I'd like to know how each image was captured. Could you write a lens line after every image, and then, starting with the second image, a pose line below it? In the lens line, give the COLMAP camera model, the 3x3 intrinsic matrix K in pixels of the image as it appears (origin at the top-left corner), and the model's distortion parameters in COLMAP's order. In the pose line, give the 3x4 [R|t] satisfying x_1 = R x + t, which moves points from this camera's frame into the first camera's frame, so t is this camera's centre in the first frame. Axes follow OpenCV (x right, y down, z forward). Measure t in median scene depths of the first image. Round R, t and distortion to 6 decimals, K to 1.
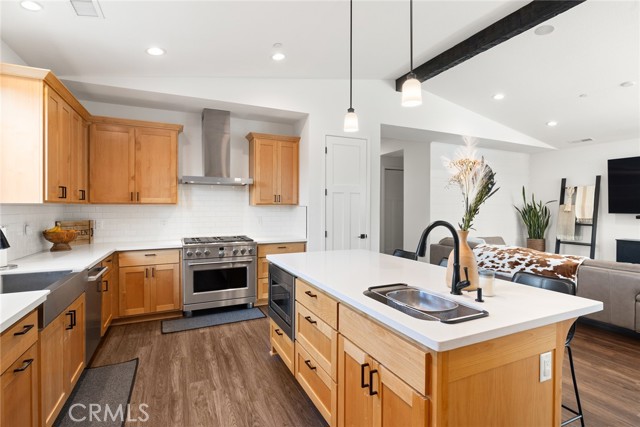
lens RADIAL K [[315.6, 0, 320.0], [0, 315.6, 213.5], [0, 0, 1]] dist [-0.001909, 0.000322]
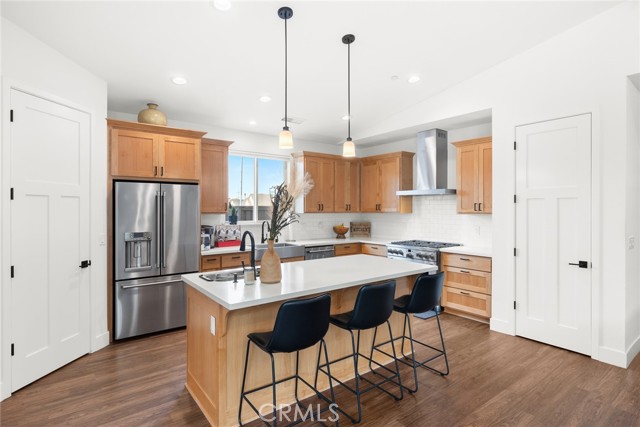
lens RADIAL K [[337.4, 0, 320.0], [0, 337.4, 213.5], [0, 0, 1]] dist [-0.021590, -0.000587]
pose [[0.198885, 0.014077, -0.979922, 0.779818], [-0.015542, 0.999816, 0.011209, -0.034079], [0.979900, 0.013001, 0.199067, 0.376248]]
